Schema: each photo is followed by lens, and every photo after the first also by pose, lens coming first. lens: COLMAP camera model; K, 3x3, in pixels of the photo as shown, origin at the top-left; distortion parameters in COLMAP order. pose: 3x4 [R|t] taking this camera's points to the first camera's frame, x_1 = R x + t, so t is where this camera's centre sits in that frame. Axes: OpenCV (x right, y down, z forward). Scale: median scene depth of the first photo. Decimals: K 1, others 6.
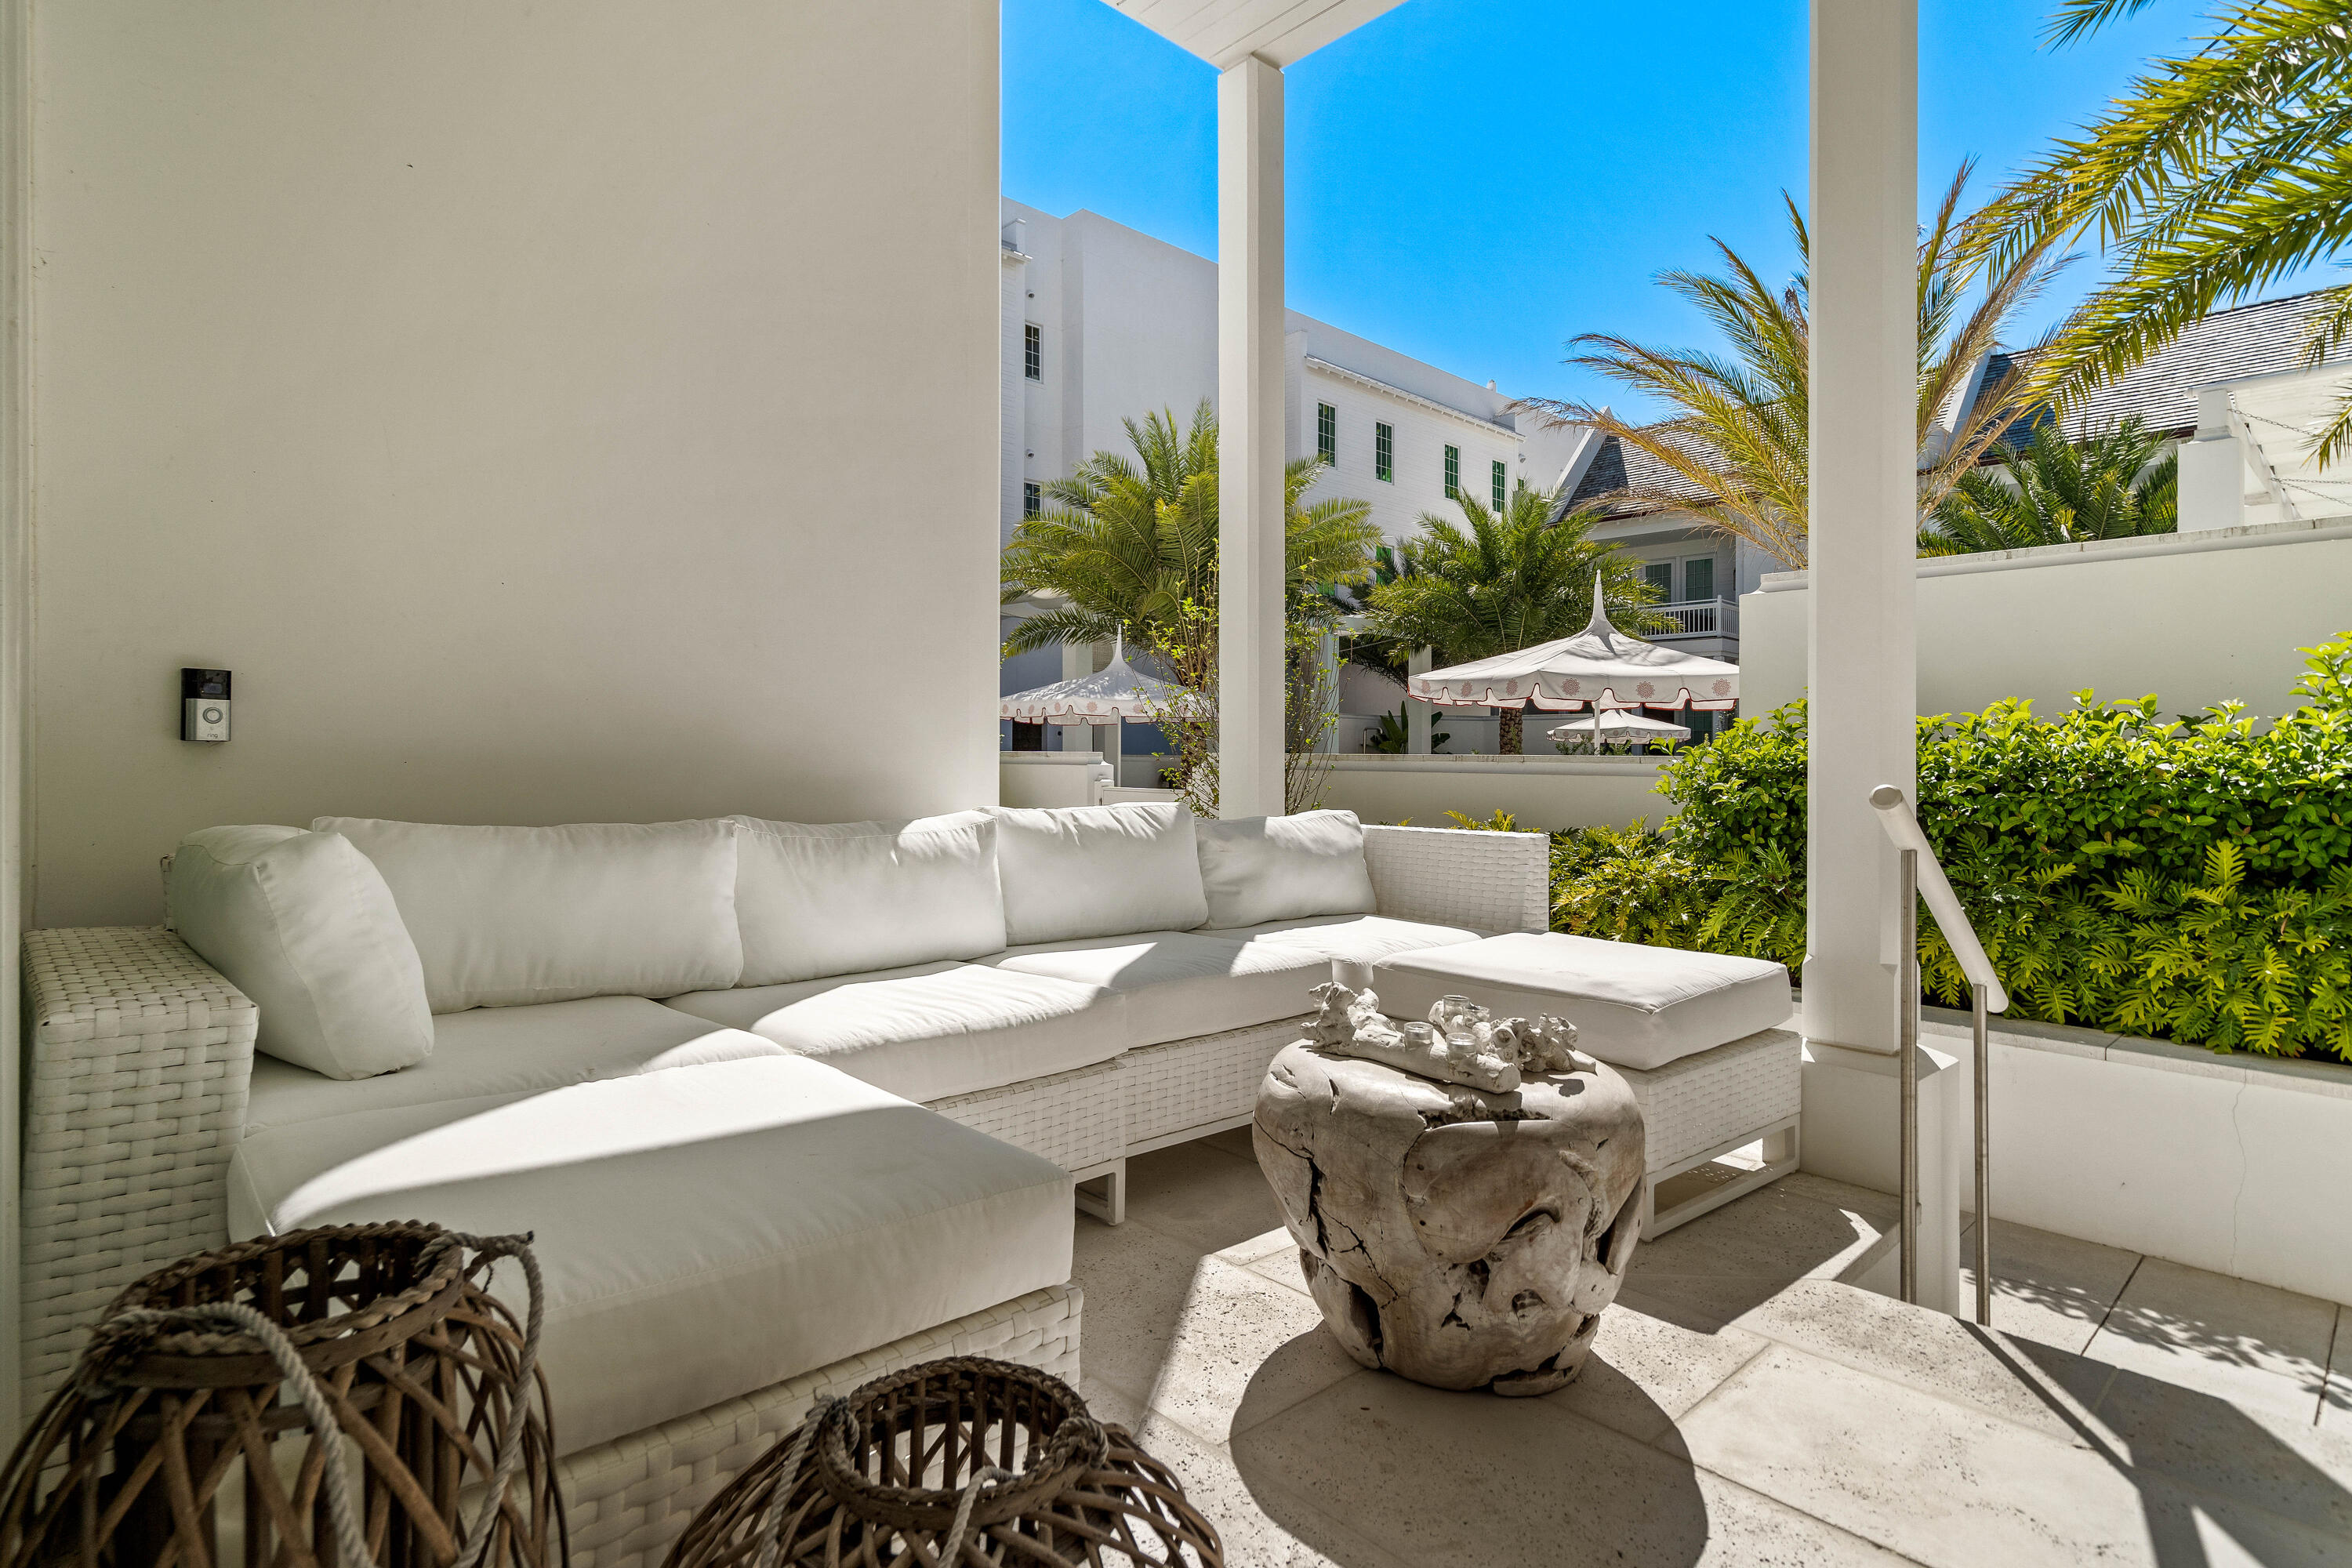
lens RADIAL K [[1190.0, 0, 1141.9], [0, 1190.0, 757.7], [0, 0, 1]] dist [0.000707, 0.000603]
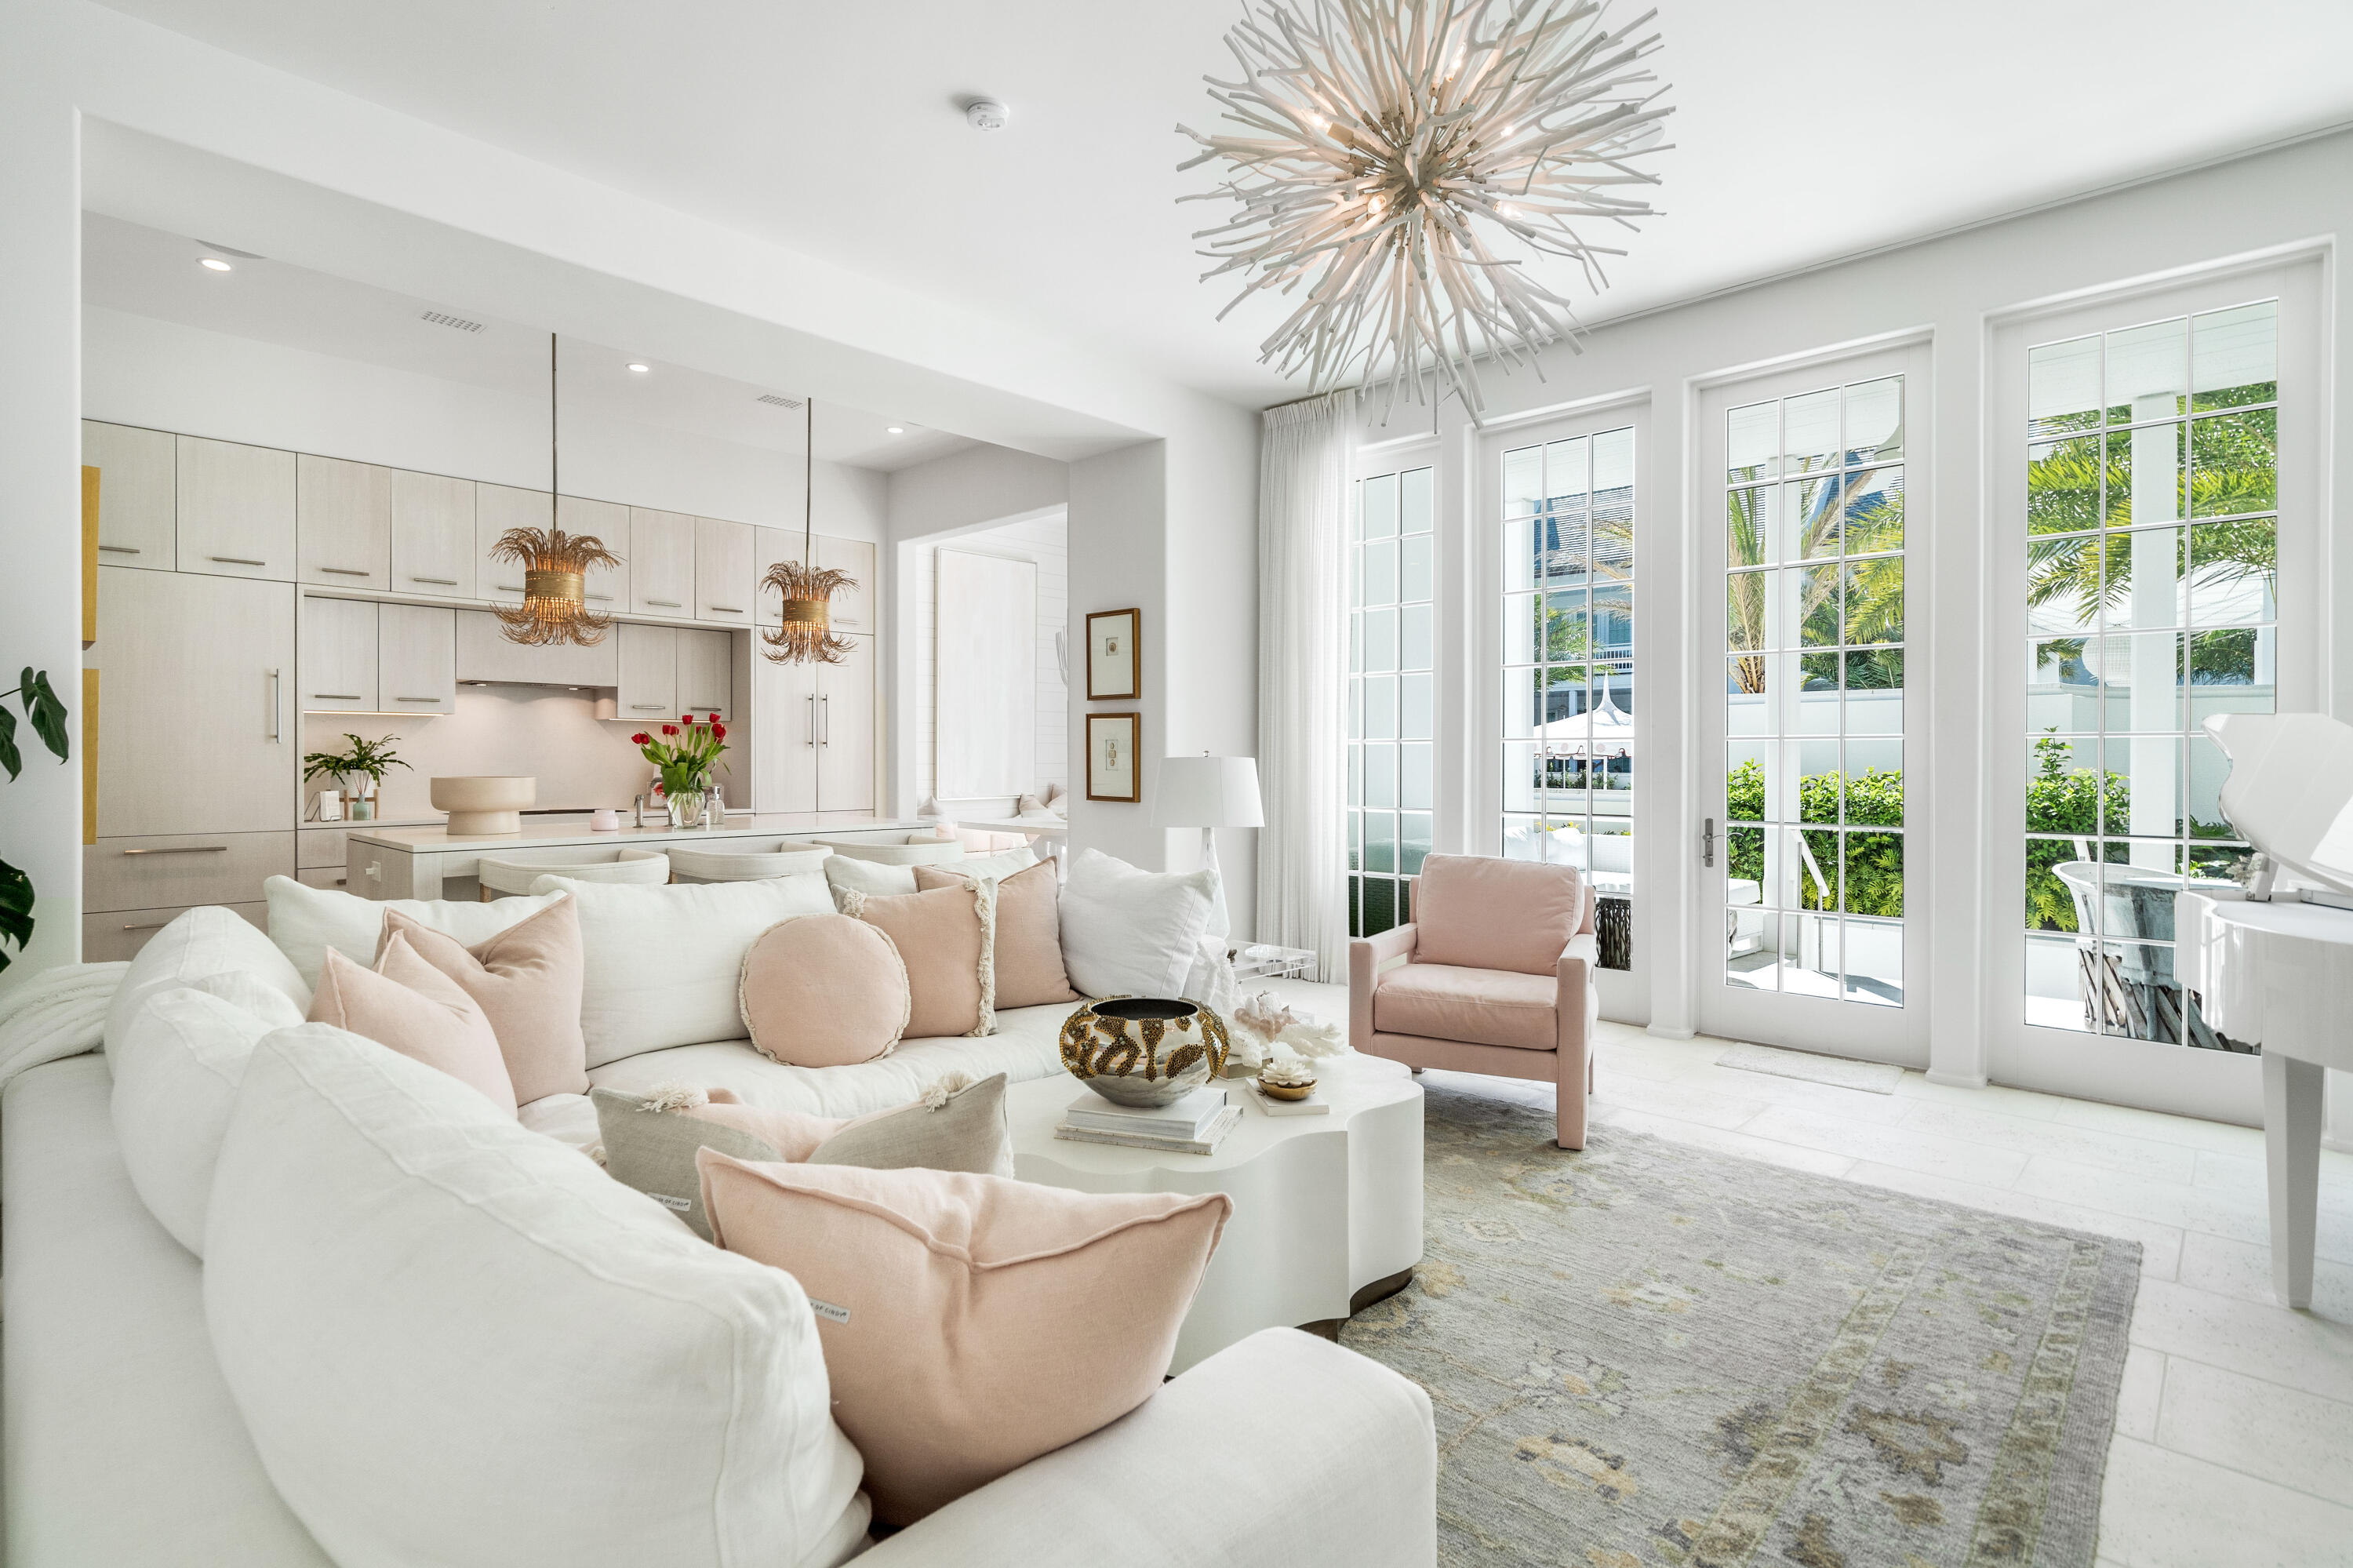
lens RADIAL K [[1110.4, 0, 1154.8], [0, 1110.4, 771.6], [0, 0, 1]] dist [-0.003865, 0.000005]
pose [[0.997943, -0.006953, 0.063722, -0.844534], [0.006195, 0.999908, 0.012082, -0.106861], [-0.063801, -0.011662, 0.997895, -1.233627]]
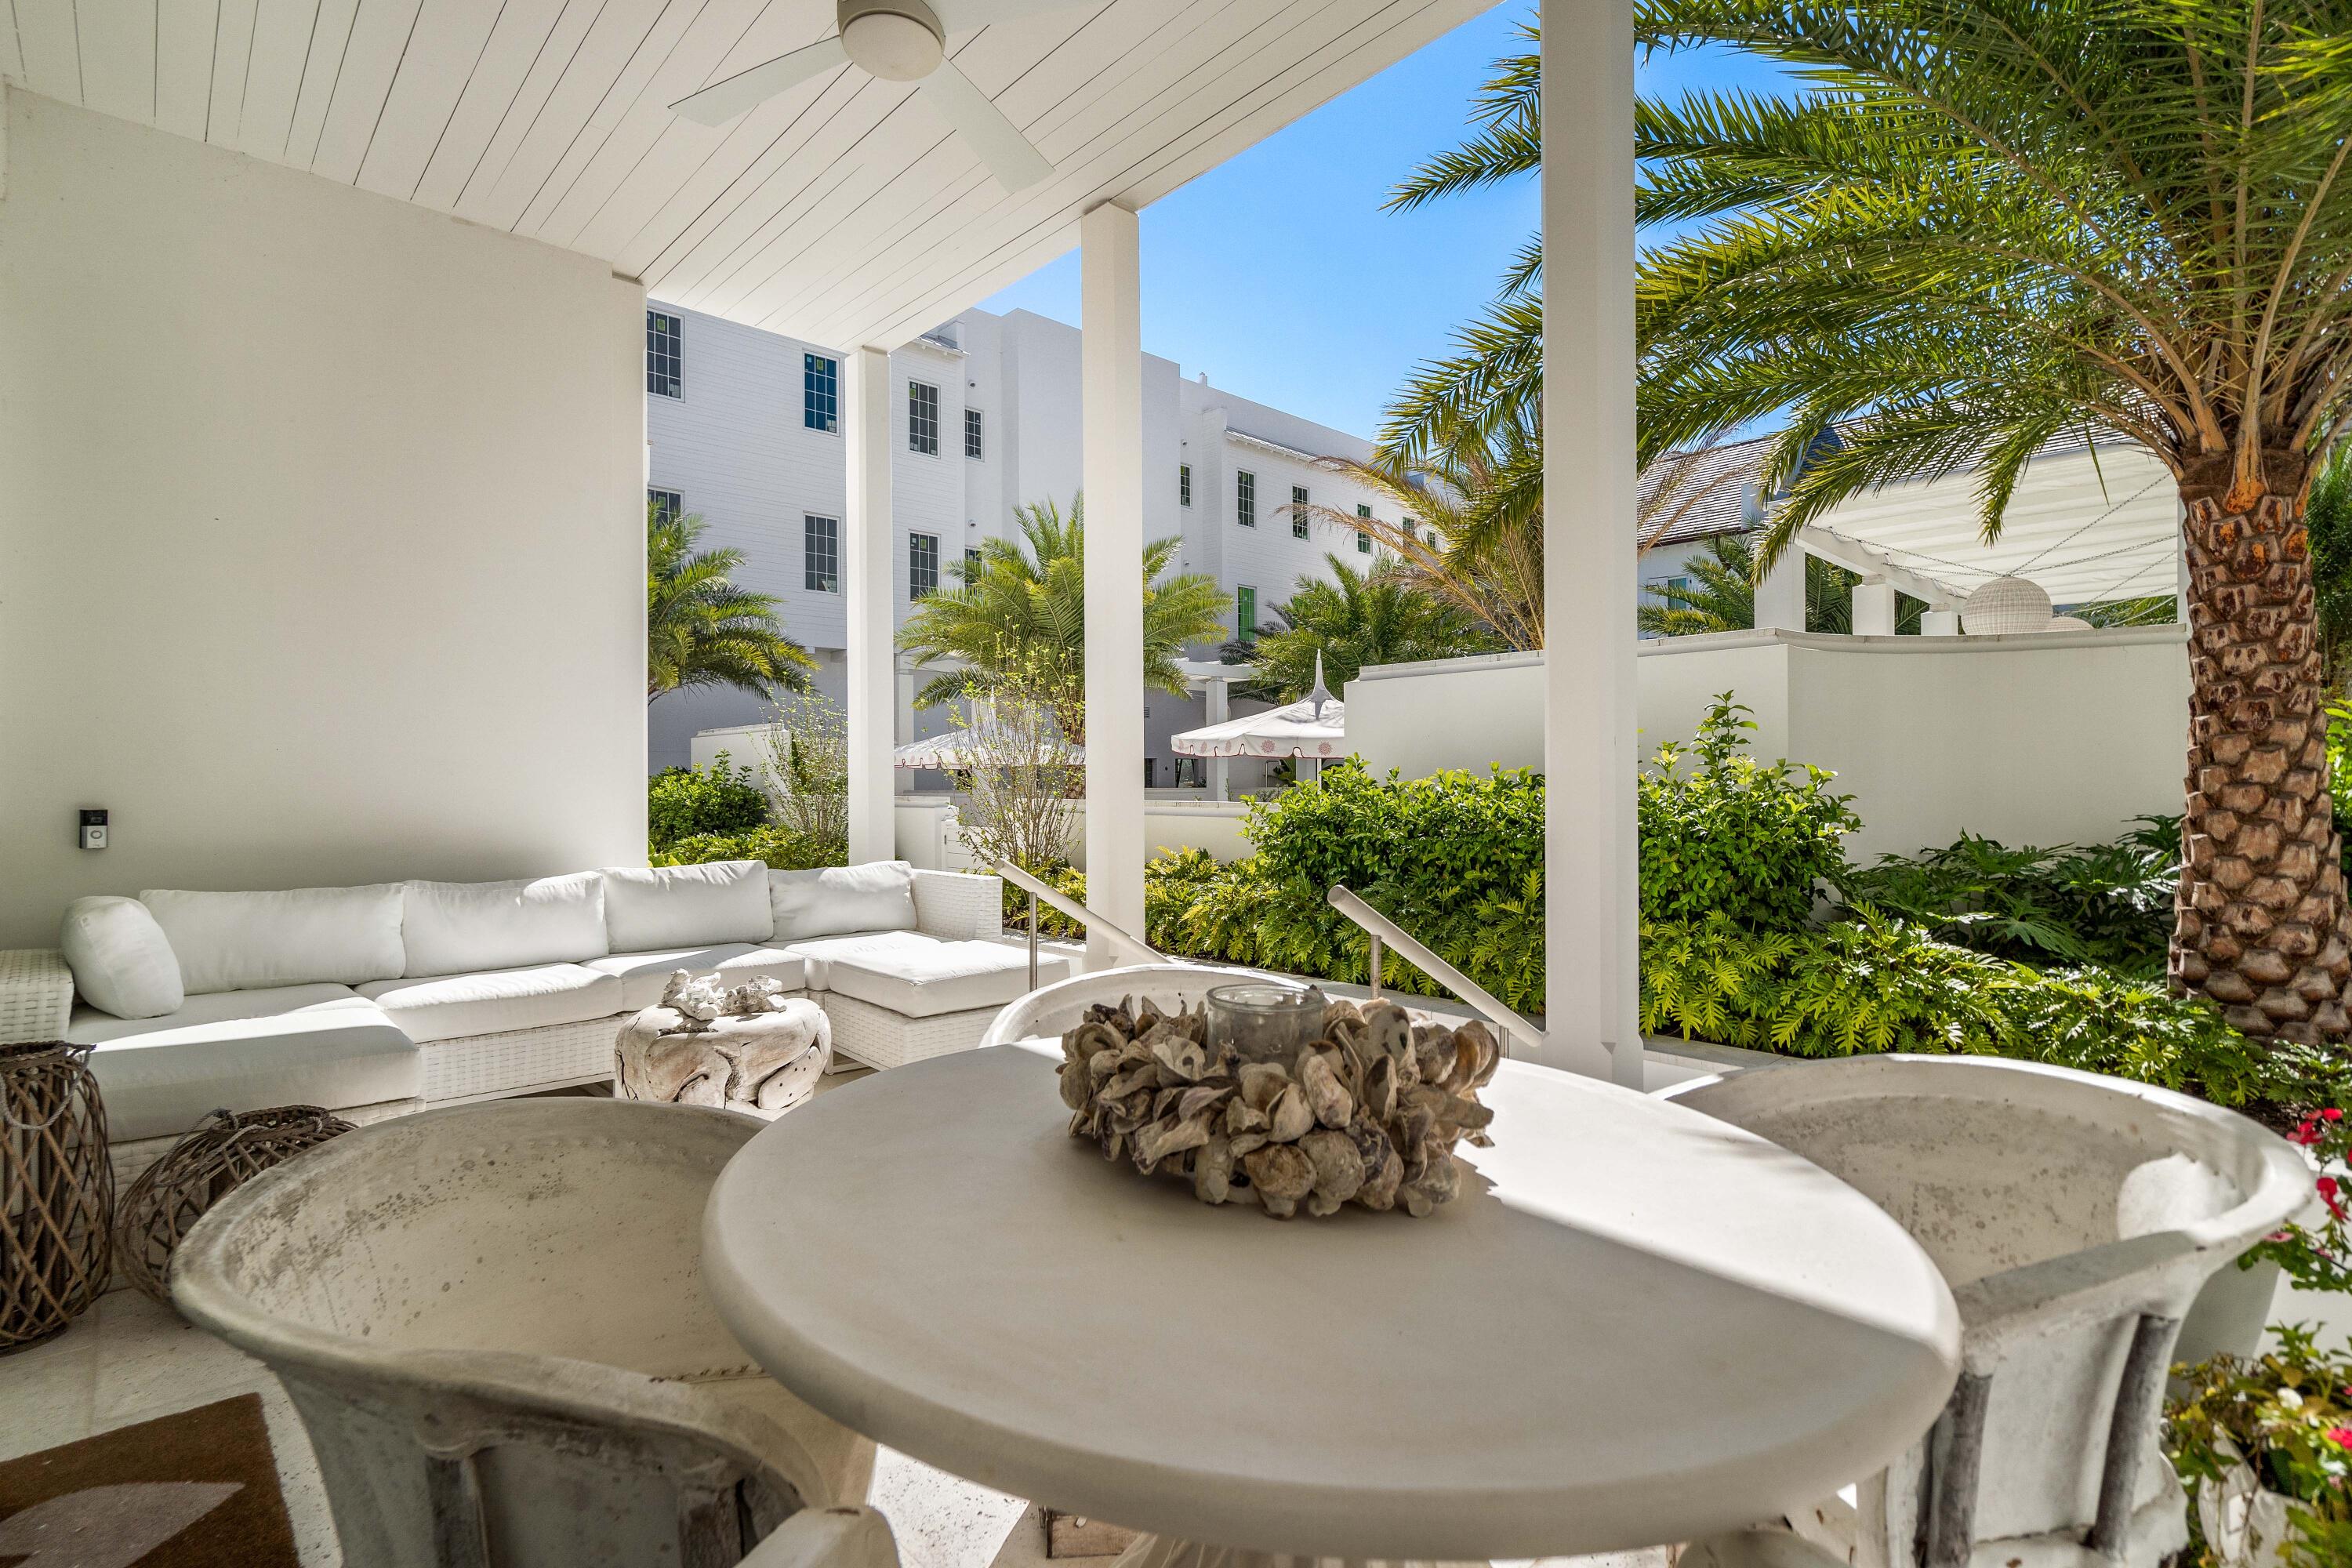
lens RADIAL K [[1109.8, 0, 1154.3], [0, 1109.8, 771.6], [0, 0, 1]] dist [-0.003865, 0.000005]
pose [[0.999893, -0.014287, 0.003002, 0.500898], [0.014306, 0.999878, -0.006228, -0.057258], [-0.002912, 0.006271, 0.999976, -0.423374]]
